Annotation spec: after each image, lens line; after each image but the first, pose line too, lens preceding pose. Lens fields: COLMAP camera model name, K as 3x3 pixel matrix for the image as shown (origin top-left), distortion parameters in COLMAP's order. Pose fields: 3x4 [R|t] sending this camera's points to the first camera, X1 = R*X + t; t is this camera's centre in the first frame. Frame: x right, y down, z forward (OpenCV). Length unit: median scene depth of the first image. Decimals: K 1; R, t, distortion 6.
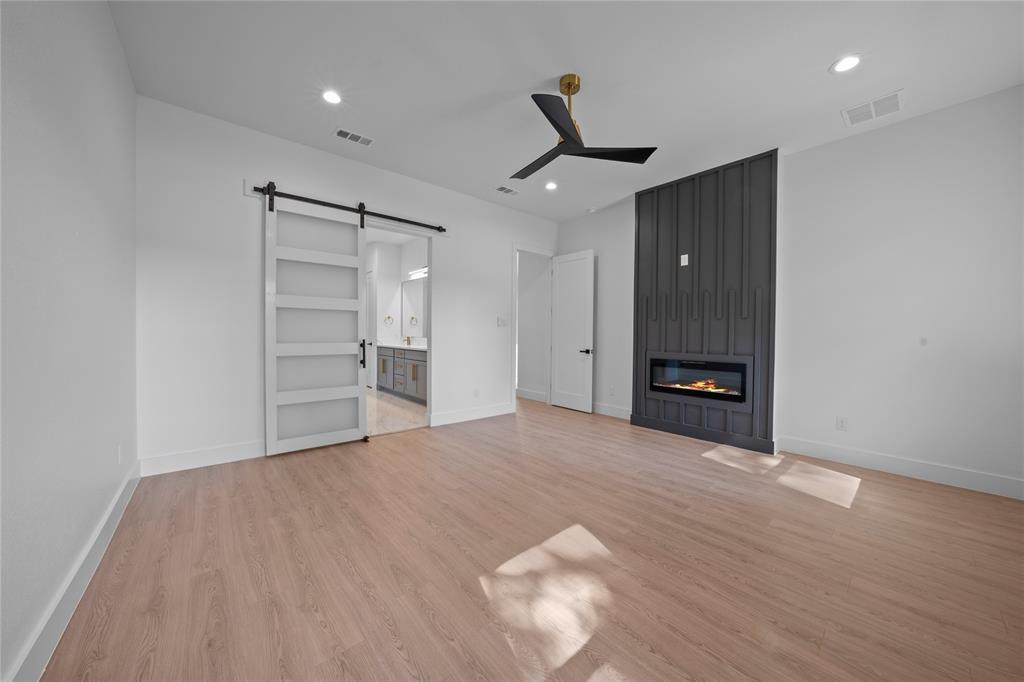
lens RADIAL K [[354.0, 0, 514.6], [0, 354.0, 335.9], [0, 0, 1]] dist [-0.001929, -0.000276]
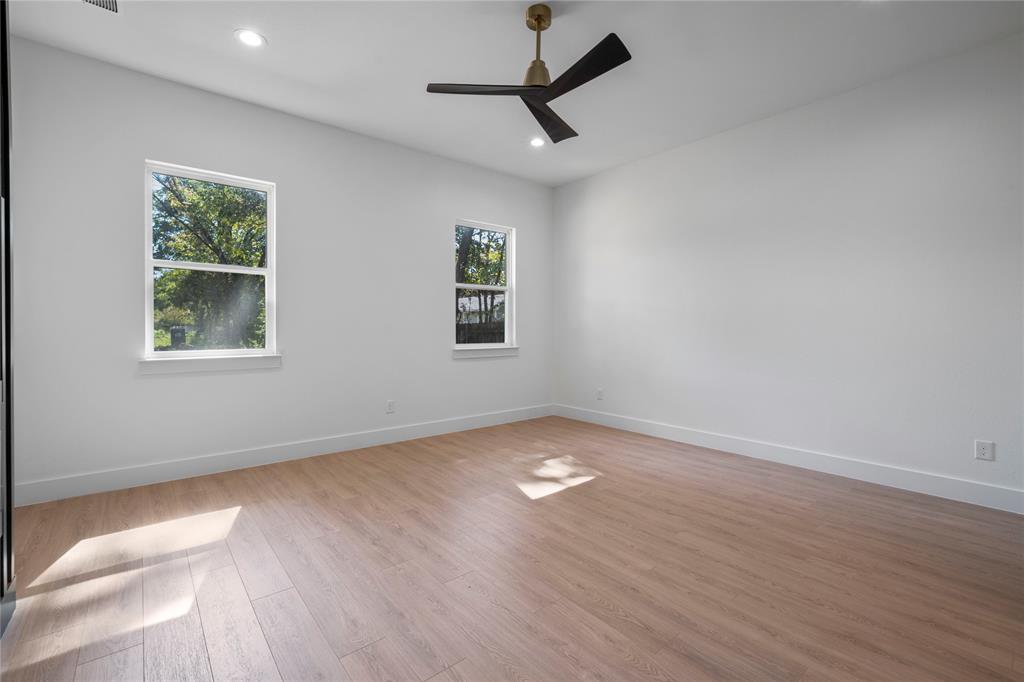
lens RADIAL K [[460.4, 0, 512.8], [0, 460.4, 335.1], [0, 0, 1]] dist [-0.000923, -0.000036]
pose [[-0.999641, -0.013913, 0.022888, 0.199495], [-0.013216, 0.999453, 0.030326, -0.018071], [-0.023298, 0.030012, -0.999278, 2.253329]]
